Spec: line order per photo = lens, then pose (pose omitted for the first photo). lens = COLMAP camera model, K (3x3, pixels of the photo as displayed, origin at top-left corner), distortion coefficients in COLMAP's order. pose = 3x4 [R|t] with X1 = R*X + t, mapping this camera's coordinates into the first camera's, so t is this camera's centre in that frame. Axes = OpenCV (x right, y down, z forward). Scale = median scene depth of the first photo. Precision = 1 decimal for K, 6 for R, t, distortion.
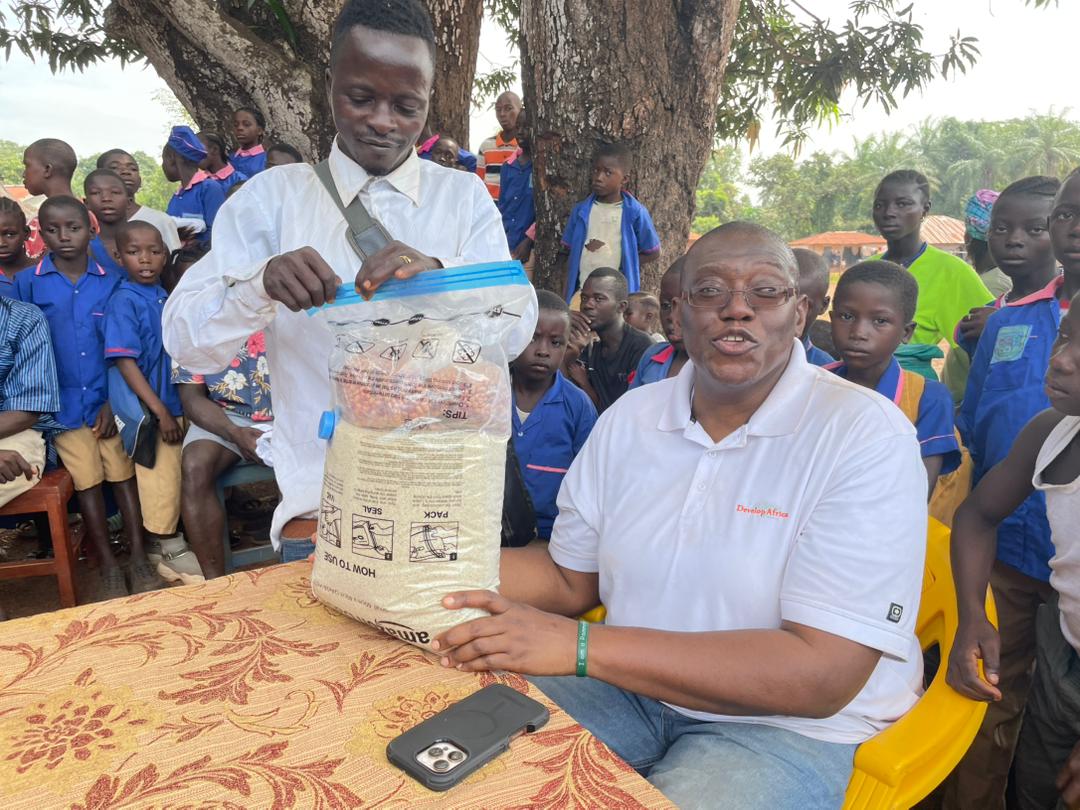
lens RADIAL K [[820.9, 0, 536.4], [0, 820.9, 405.4], [0, 0, 1]] dist [0.030148, -0.014333]
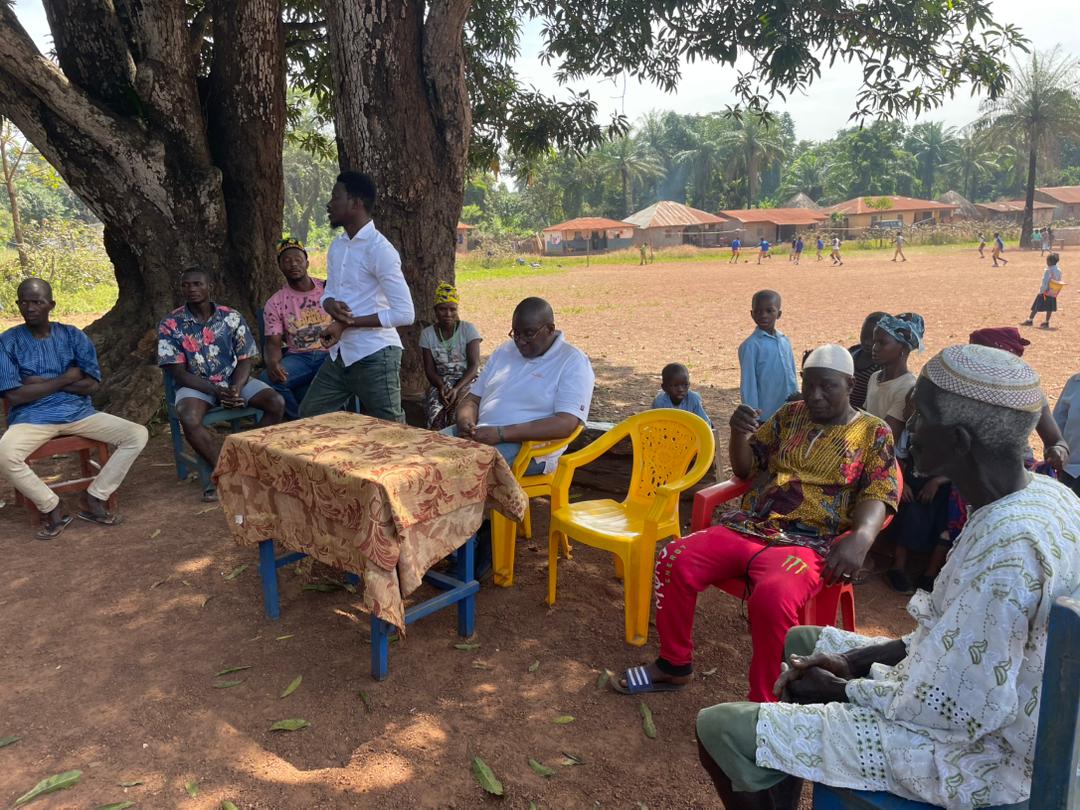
lens RADIAL K [[820.9, 0, 541.6], [0, 820.9, 409.7], [0, 0, 1]] dist [0.030148, -0.014333]
pose [[0.959522, -0.090484, 0.266704, -0.081488], [0.084328, 0.995842, 0.034472, 0.034767], [-0.268714, -0.010586, 0.963162, -0.454352]]
